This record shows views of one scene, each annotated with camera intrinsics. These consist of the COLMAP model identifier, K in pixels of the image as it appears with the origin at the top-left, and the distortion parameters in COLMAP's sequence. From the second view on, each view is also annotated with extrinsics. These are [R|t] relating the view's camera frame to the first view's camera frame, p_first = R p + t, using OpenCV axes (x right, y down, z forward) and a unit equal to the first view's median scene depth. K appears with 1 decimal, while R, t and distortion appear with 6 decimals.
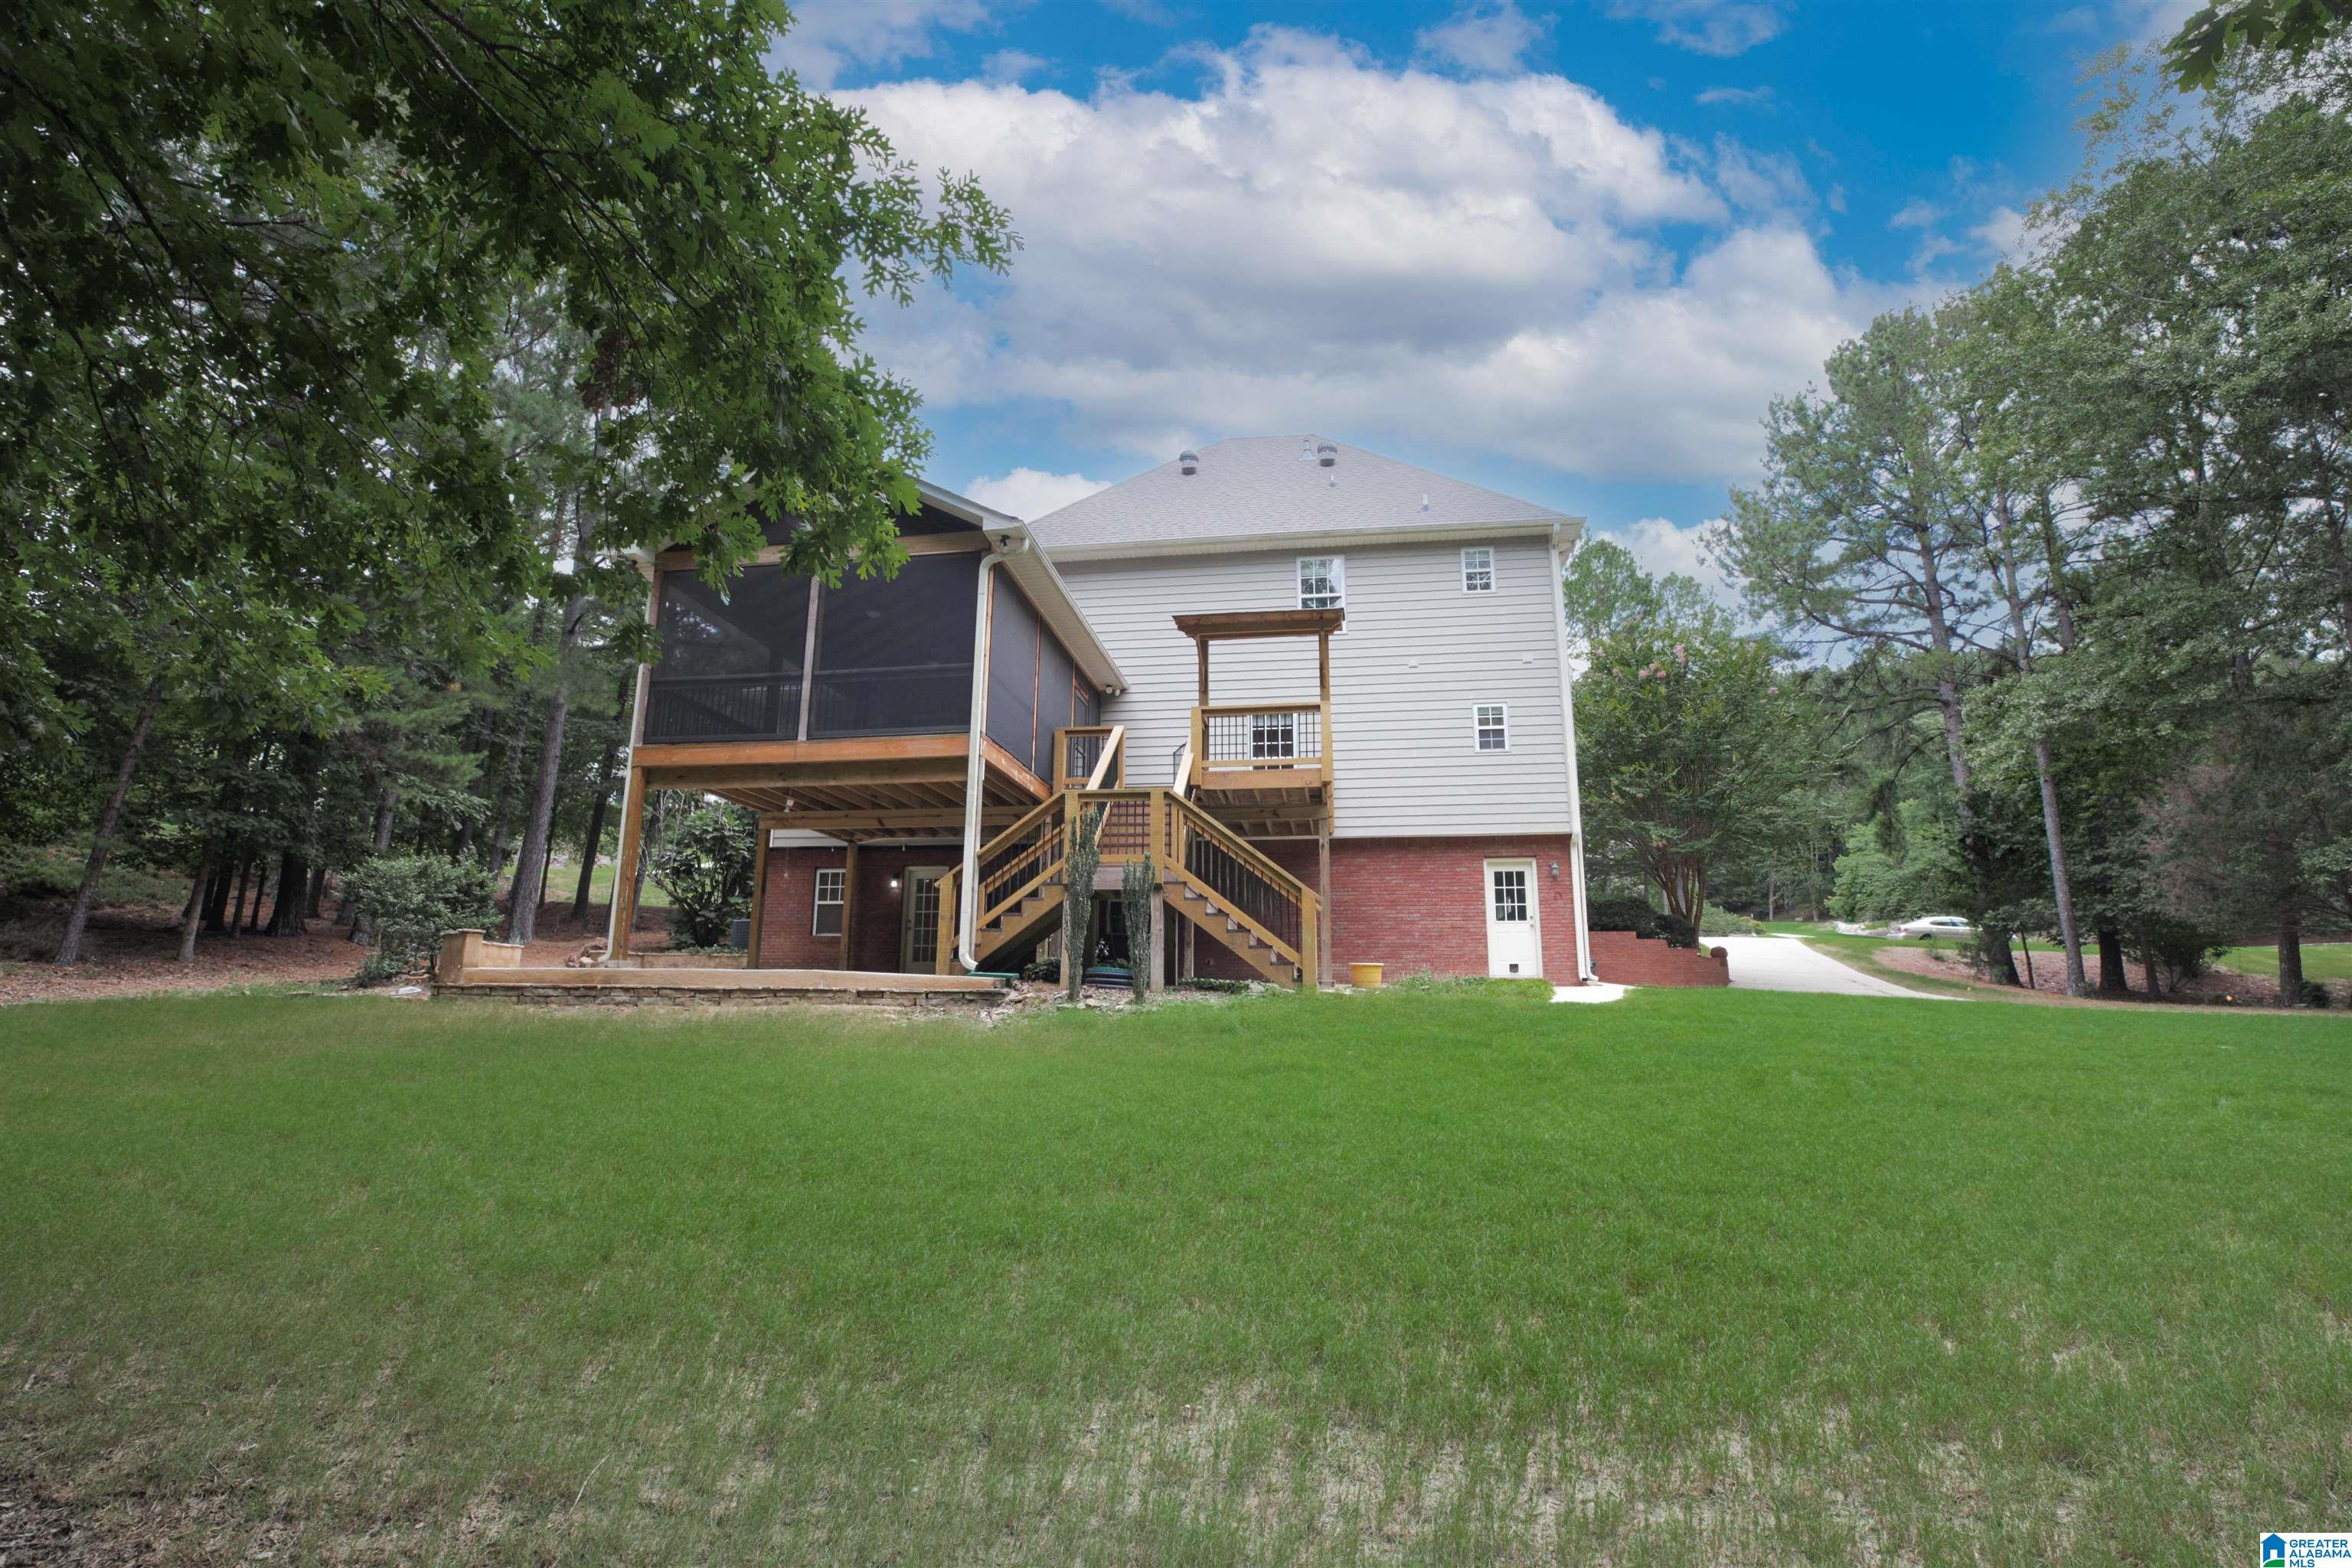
lens RADIAL K [[1082.5, 0, 1182.3], [0, 1082.5, 791.0], [0, 0, 1]] dist [-0.036292, 0.009321]
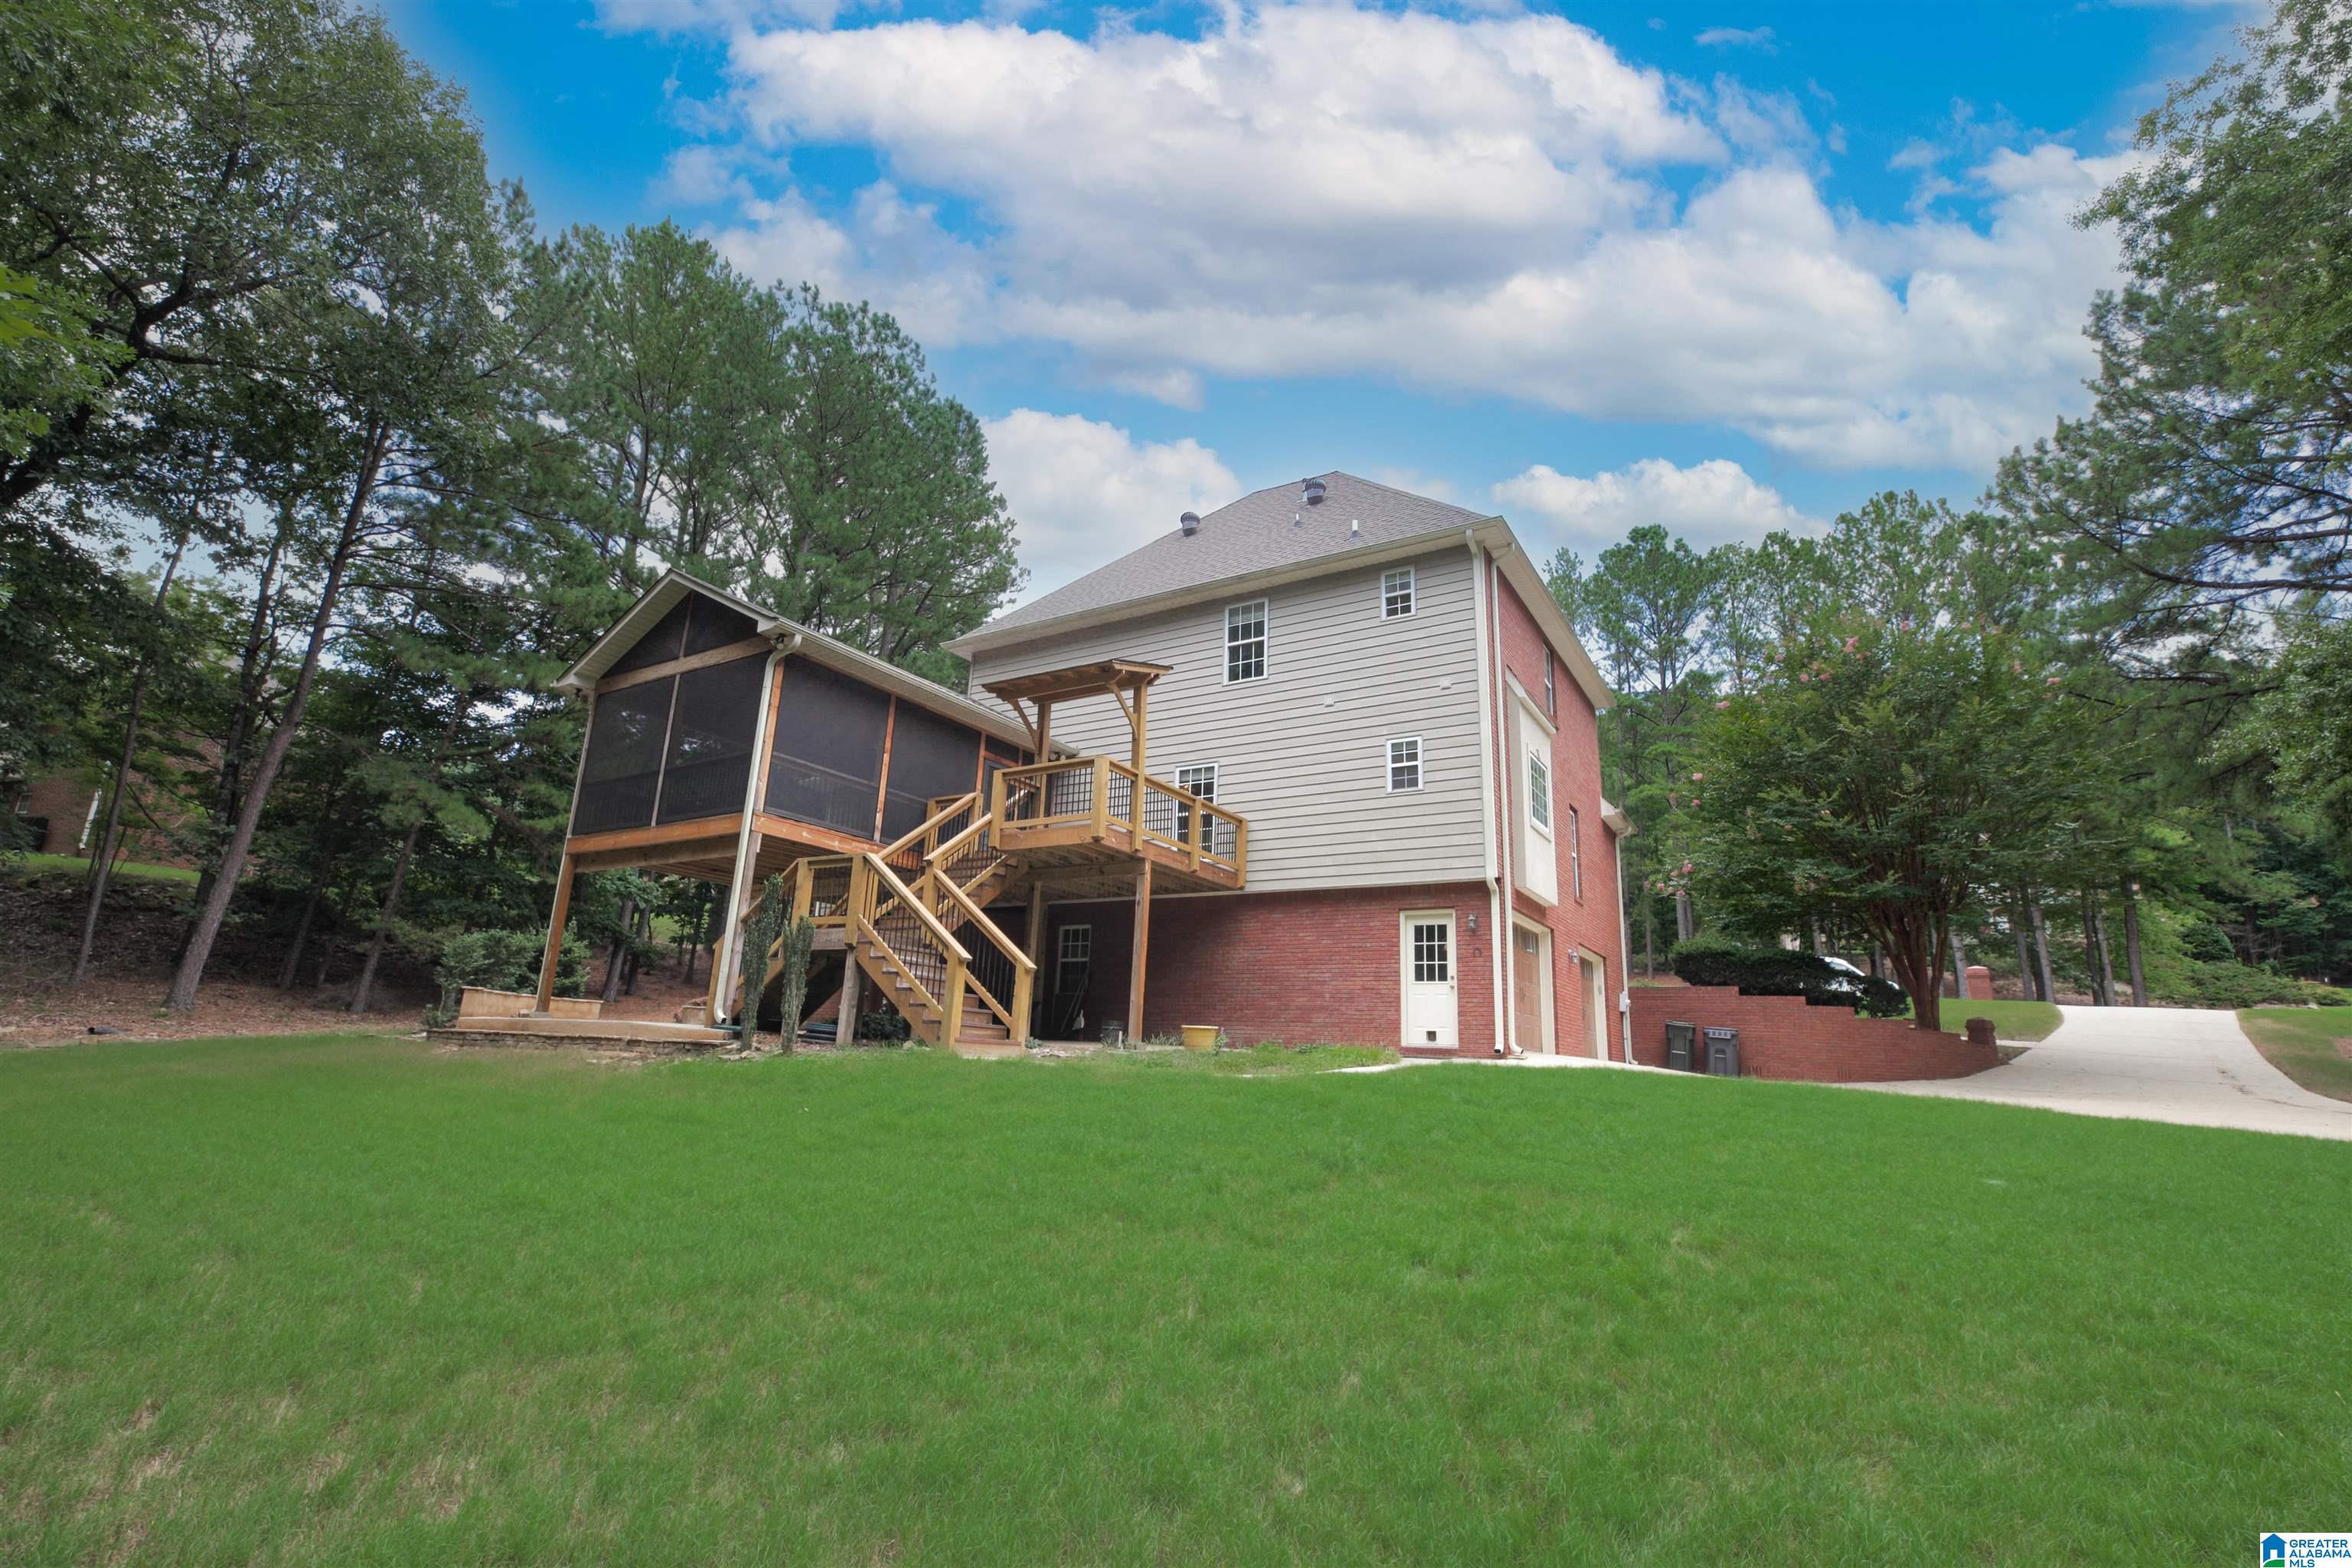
lens RADIAL K [[1073.6, 0, 1176.0], [0, 1073.6, 773.8], [0, 0, 1]] dist [0.001198, 0.000198]
pose [[0.912440, -0.071985, -0.402830, 0.485173], [0.045107, 0.996100, -0.075830, 0.008618], [0.406718, 0.051020, 0.912128, 0.107686]]
